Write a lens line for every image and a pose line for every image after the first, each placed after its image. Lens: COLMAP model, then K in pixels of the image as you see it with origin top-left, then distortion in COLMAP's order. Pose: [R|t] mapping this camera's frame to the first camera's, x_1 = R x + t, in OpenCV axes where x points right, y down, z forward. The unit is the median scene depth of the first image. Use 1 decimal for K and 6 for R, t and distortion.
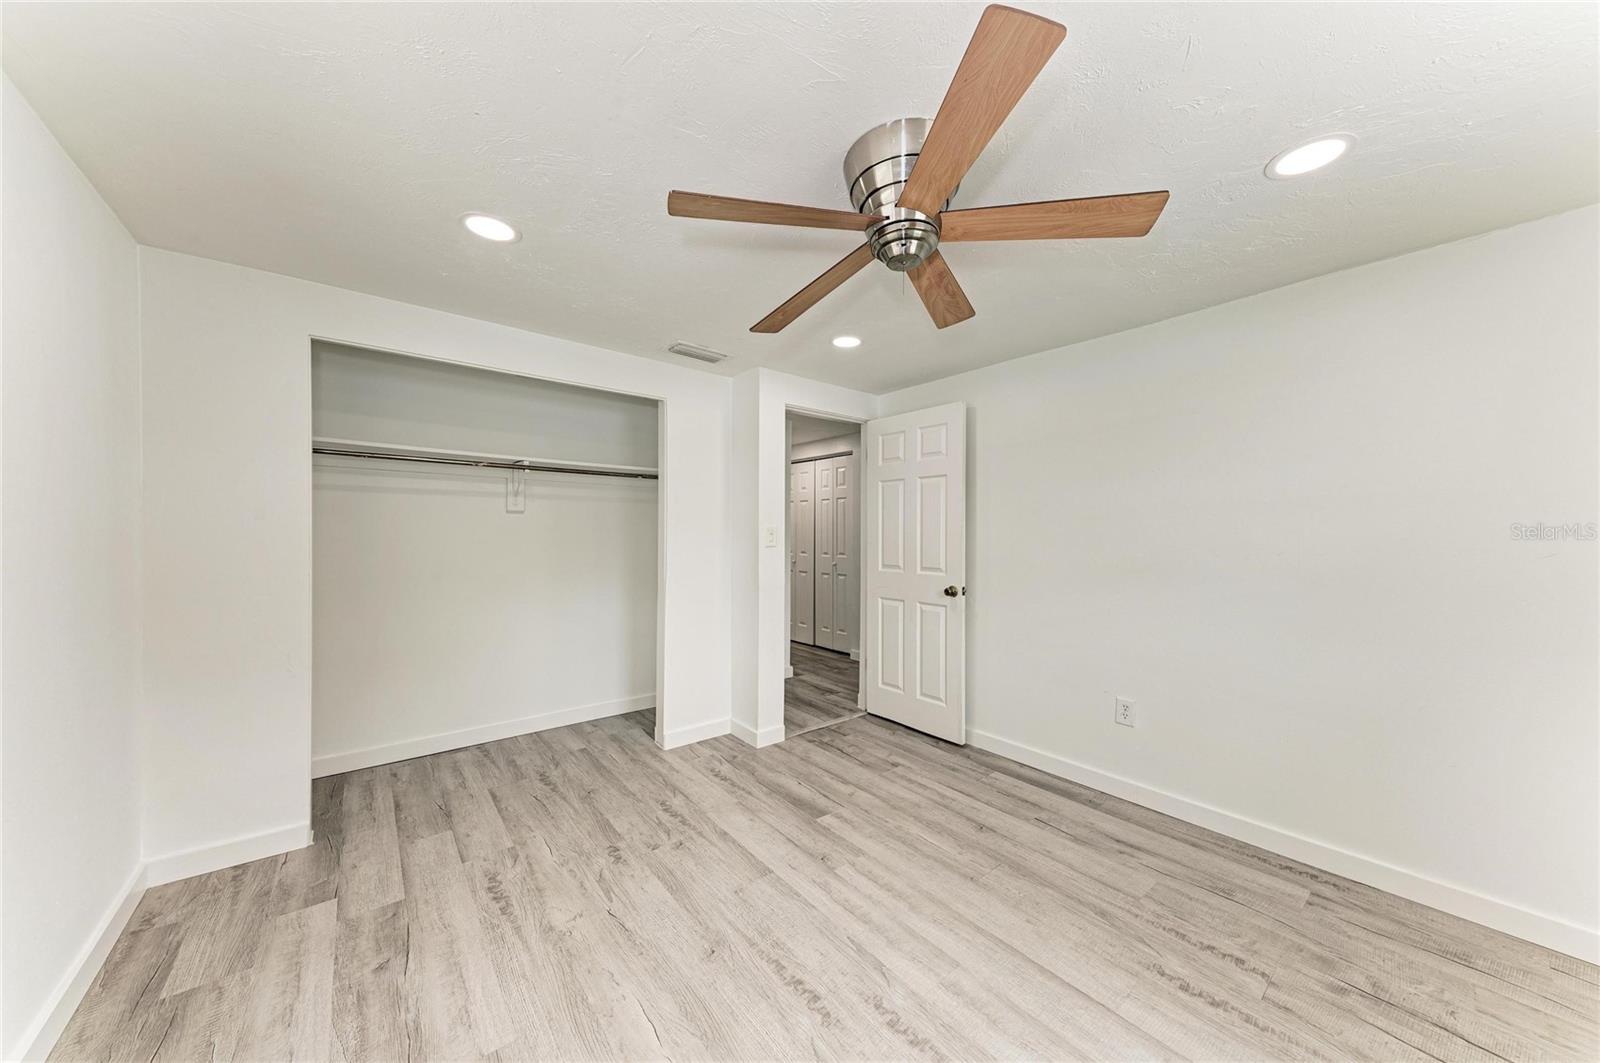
lens RADIAL K [[539.4, 0, 803.5], [0, 539.4, 534.3], [0, 0, 1]] dist [0.020460, -0.003823]
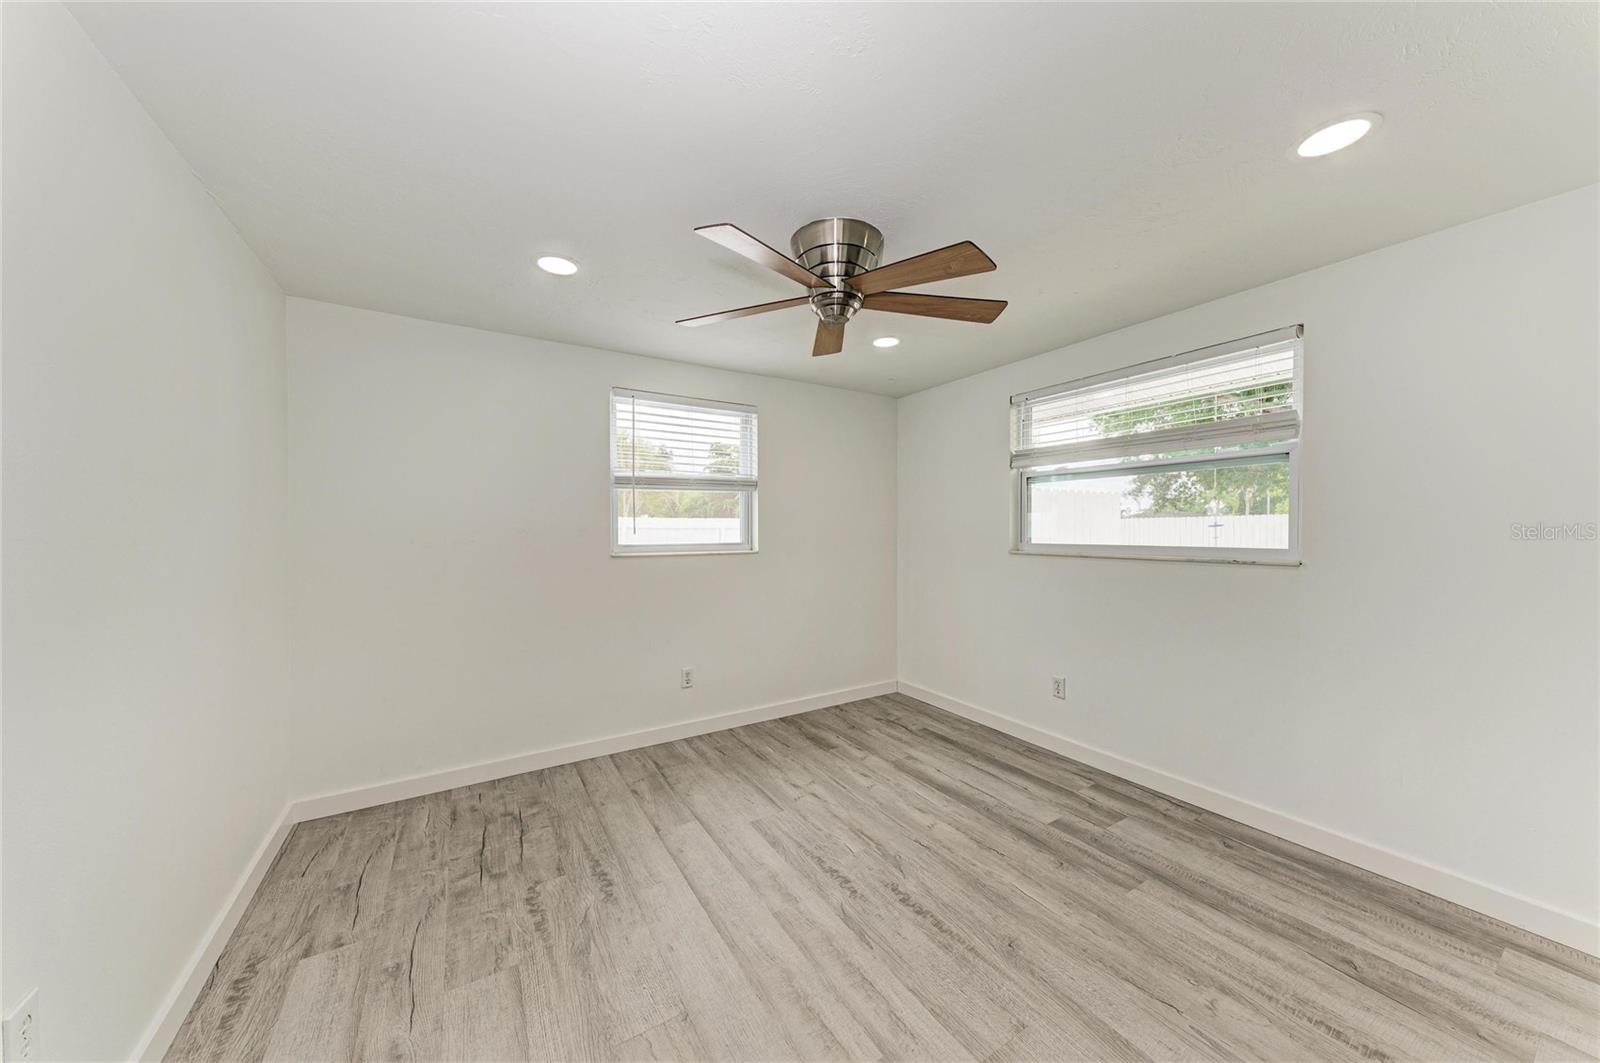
lens RADIAL K [[539.4, 0, 800.8], [0, 539.4, 522.8], [0, 0, 1]] dist [0.020460, -0.003823]
pose [[-0.992169, -0.000513, 0.124902, 0.069283], [-0.001501, 0.999968, -0.007819, -0.000528], [-0.124894, -0.007946, -0.992138, 1.581704]]
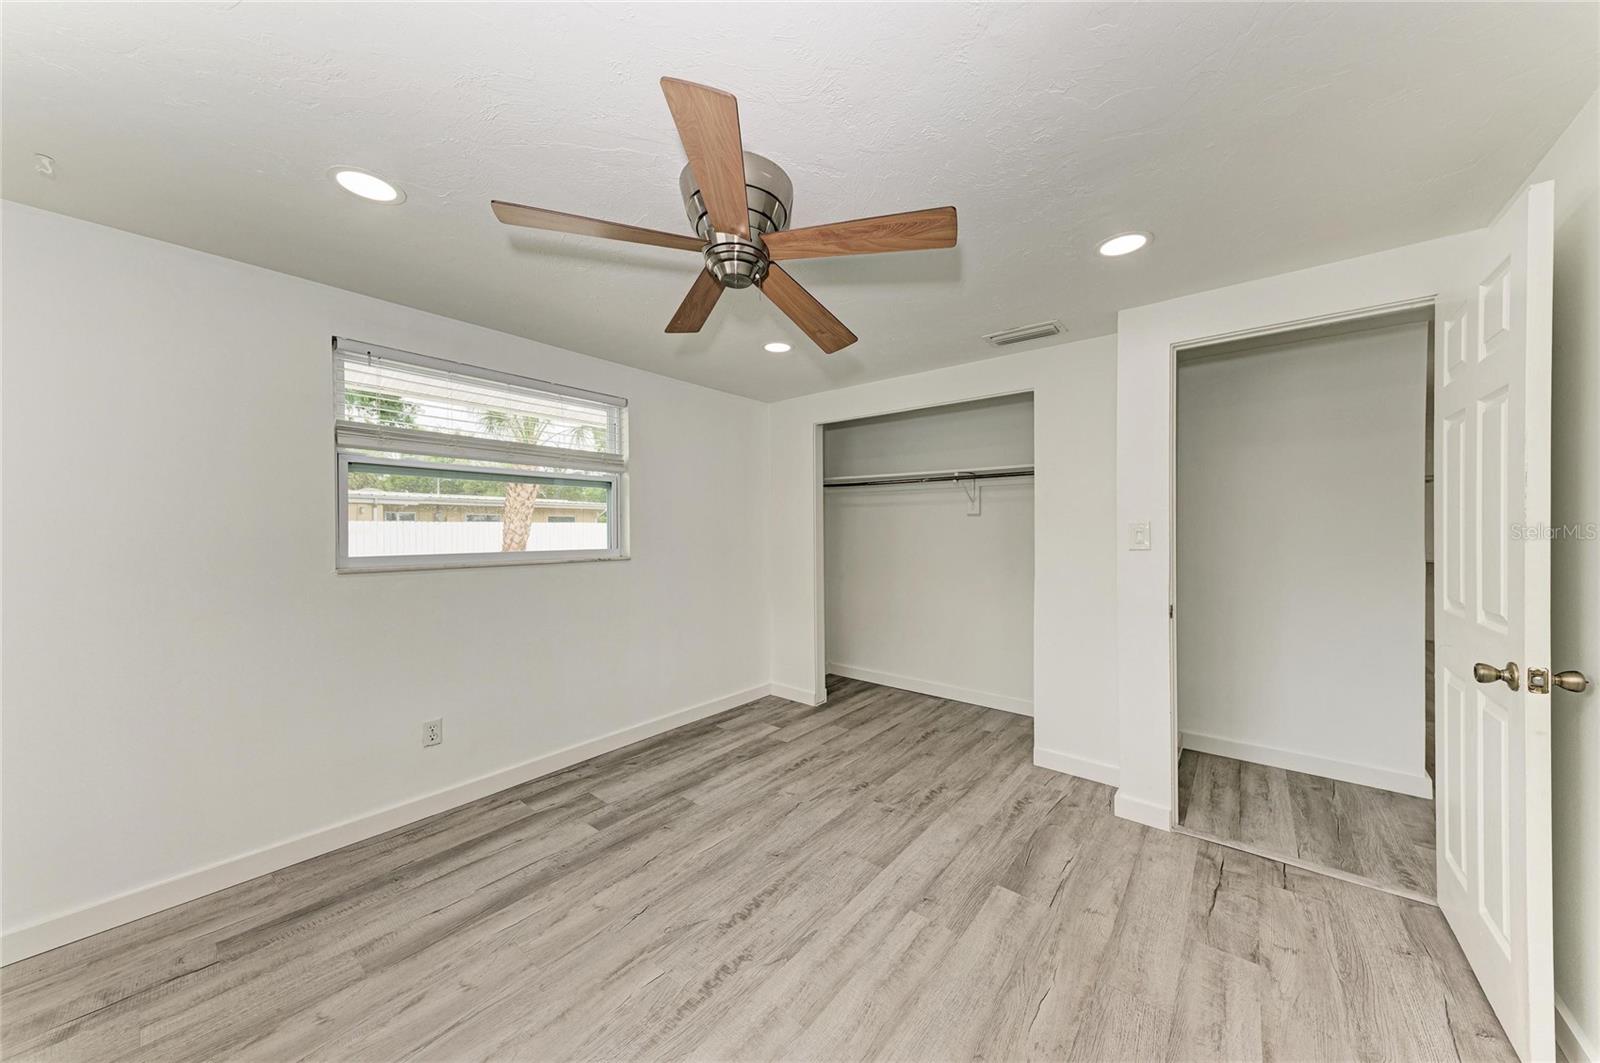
lens RADIAL K [[539.4, 0, 800.5], [0, 539.4, 536.1], [0, 0, 1]] dist [0.020460, -0.003823]
pose [[0.201202, 0.003952, -0.979542, 0.855870], [0.001564, 0.999989, 0.004355, -0.000538], [0.979548, -0.002408, 0.201194, 0.615772]]
